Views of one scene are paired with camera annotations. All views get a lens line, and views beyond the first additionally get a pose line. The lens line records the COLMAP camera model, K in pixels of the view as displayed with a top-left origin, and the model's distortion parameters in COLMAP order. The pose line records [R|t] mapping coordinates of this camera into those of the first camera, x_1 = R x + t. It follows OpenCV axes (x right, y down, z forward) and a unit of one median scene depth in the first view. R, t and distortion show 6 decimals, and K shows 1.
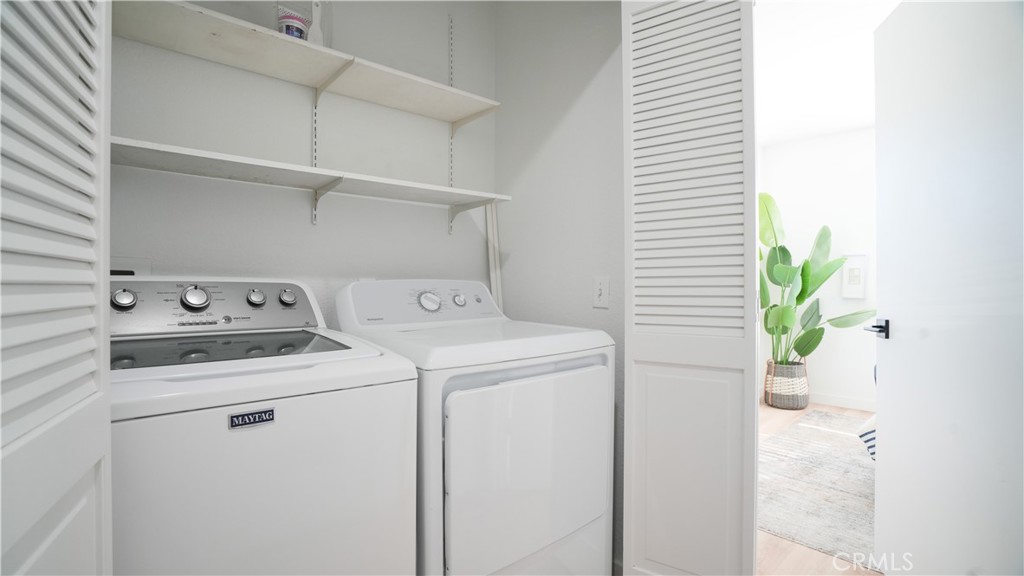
lens RADIAL K [[473.7, 0, 507.6], [0, 473.7, 288.8], [0, 0, 1]] dist [-0.059227, 0.023925]
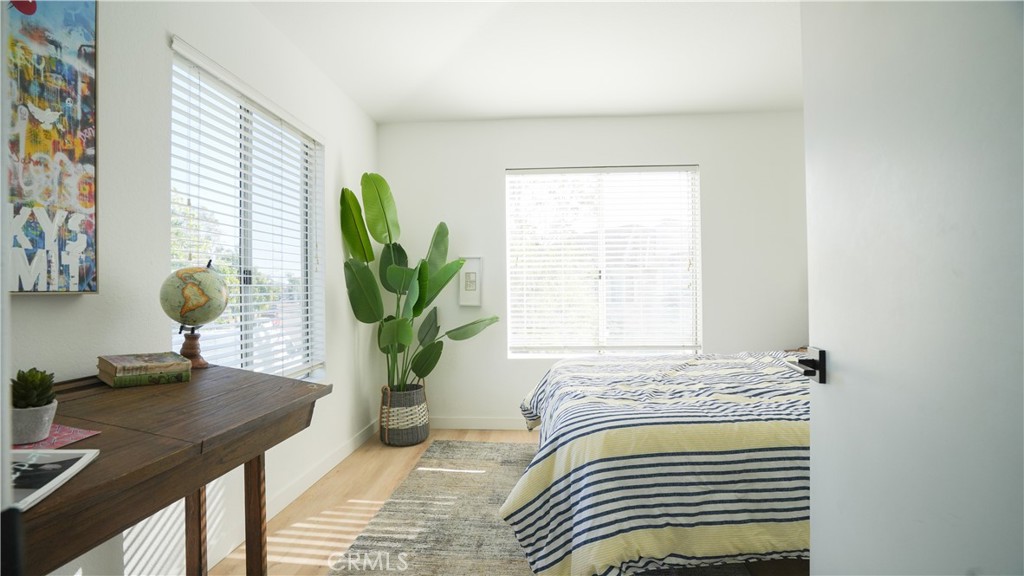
lens RADIAL K [[473.7, 0, 507.6], [0, 473.7, 288.8], [0, 0, 1]] dist [-0.059227, 0.023925]
pose [[0.729948, -0.003889, 0.683492, 0.173951], [0.013417, 0.999873, -0.008640, -0.003816], [-0.683371, 0.015477, 0.729907, 0.278197]]
